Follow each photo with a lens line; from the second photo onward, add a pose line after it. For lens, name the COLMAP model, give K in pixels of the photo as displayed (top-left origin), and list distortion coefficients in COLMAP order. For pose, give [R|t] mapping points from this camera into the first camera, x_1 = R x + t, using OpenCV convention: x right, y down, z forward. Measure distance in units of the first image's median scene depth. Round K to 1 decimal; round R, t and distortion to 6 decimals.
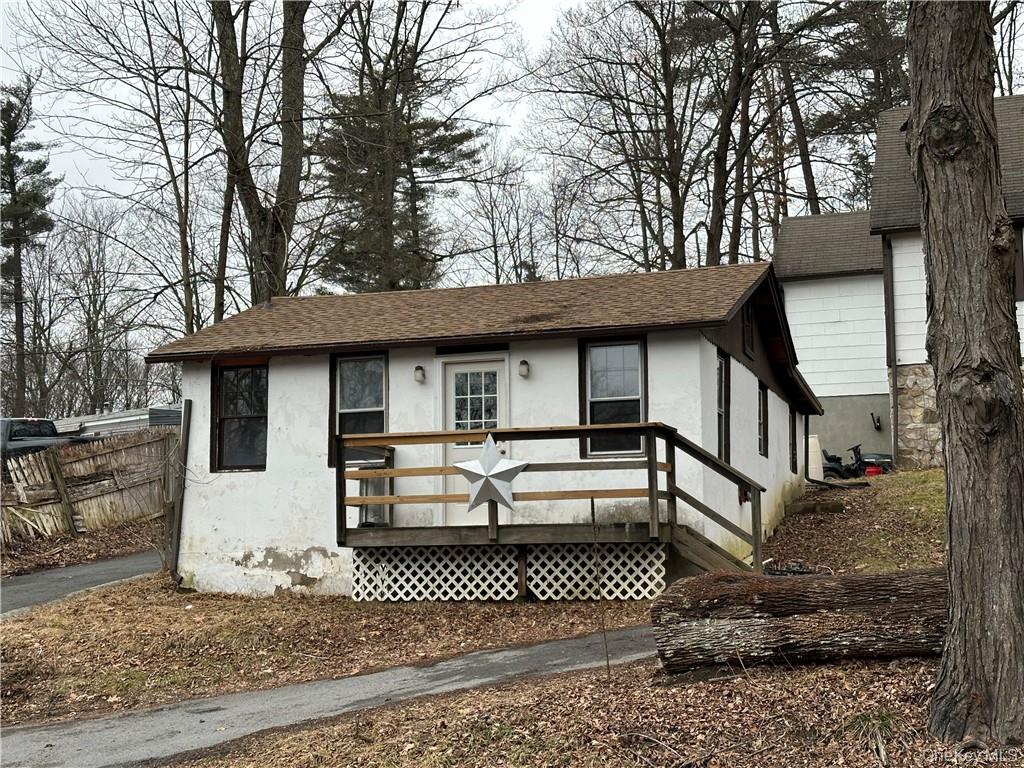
lens RADIAL K [[1493.8, 0, 514.4], [0, 1493.8, 393.3], [0, 0, 1]] dist [0.126277, 0.000000]
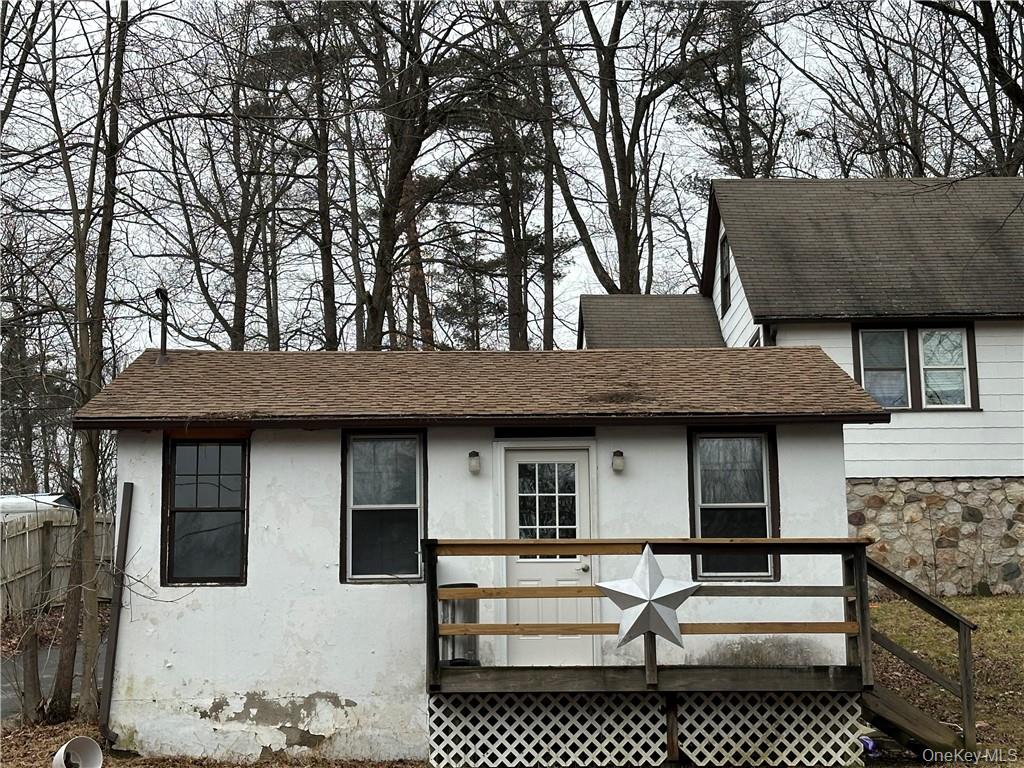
lens RADIAL K [[1821.5, 0, 504.0], [0, 1821.5, 384.1], [0, 0, 1]] dist [0.136139, 0.000000]
pose [[0.947168, 0.061765, 0.314733, -0.344970], [-0.040870, 0.996526, -0.072569, 0.014312], [-0.318122, 0.055872, 0.946402, 0.121877]]
